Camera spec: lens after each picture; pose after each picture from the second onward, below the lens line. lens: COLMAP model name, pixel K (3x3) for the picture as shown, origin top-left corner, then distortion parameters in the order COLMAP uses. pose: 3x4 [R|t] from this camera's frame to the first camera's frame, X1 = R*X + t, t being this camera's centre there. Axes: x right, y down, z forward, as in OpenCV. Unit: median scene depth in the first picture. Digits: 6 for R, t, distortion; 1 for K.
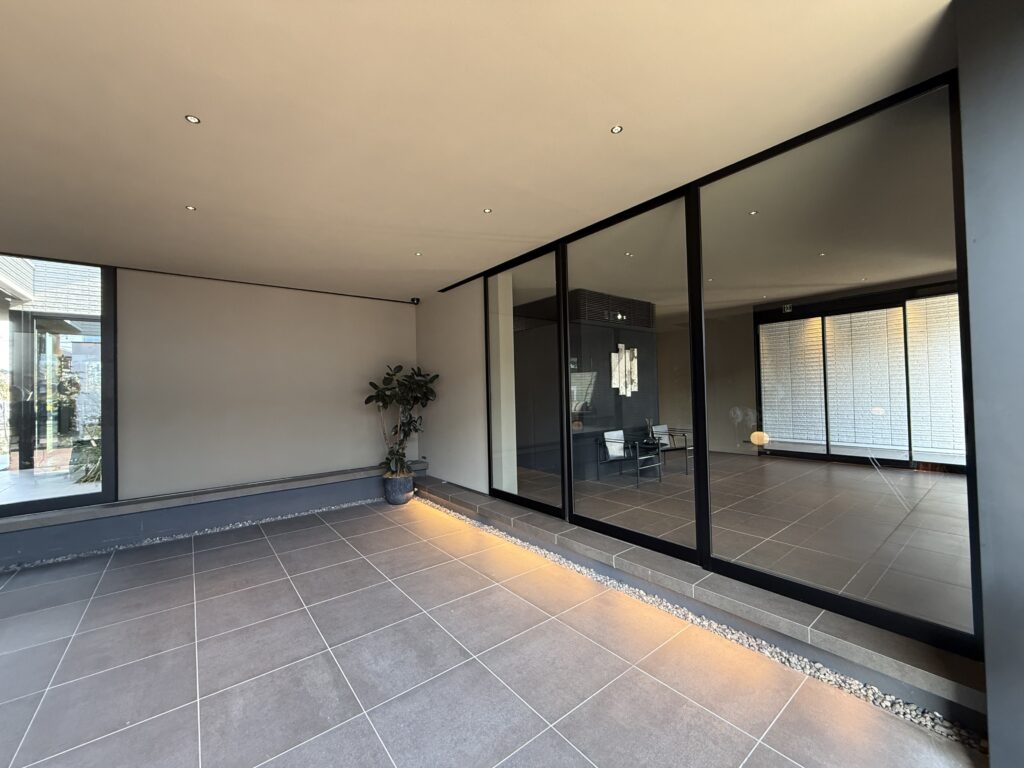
lens RADIAL K [[408.3, 0, 510.8], [0, 408.3, 384.0], [0, 0, 1]] dist [-0.001304, 0.000174]
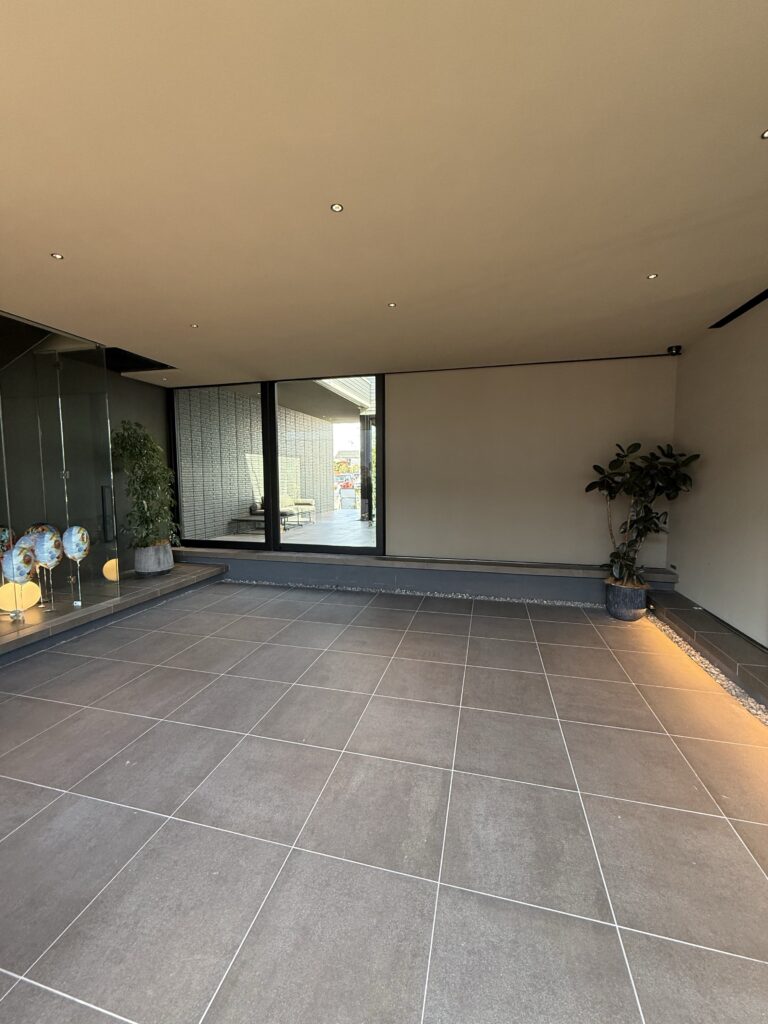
lens RADIAL K [[408.3, 0, 383.7], [0, 408.3, 509.1], [0, 0, 1]] dist [-0.001304, 0.000174]
pose [[0.604244, 0.089747, -0.791729, 0.065878], [0.002464, 0.993421, 0.114490, -0.014220], [0.796795, -0.071131, 0.600048, 0.200409]]
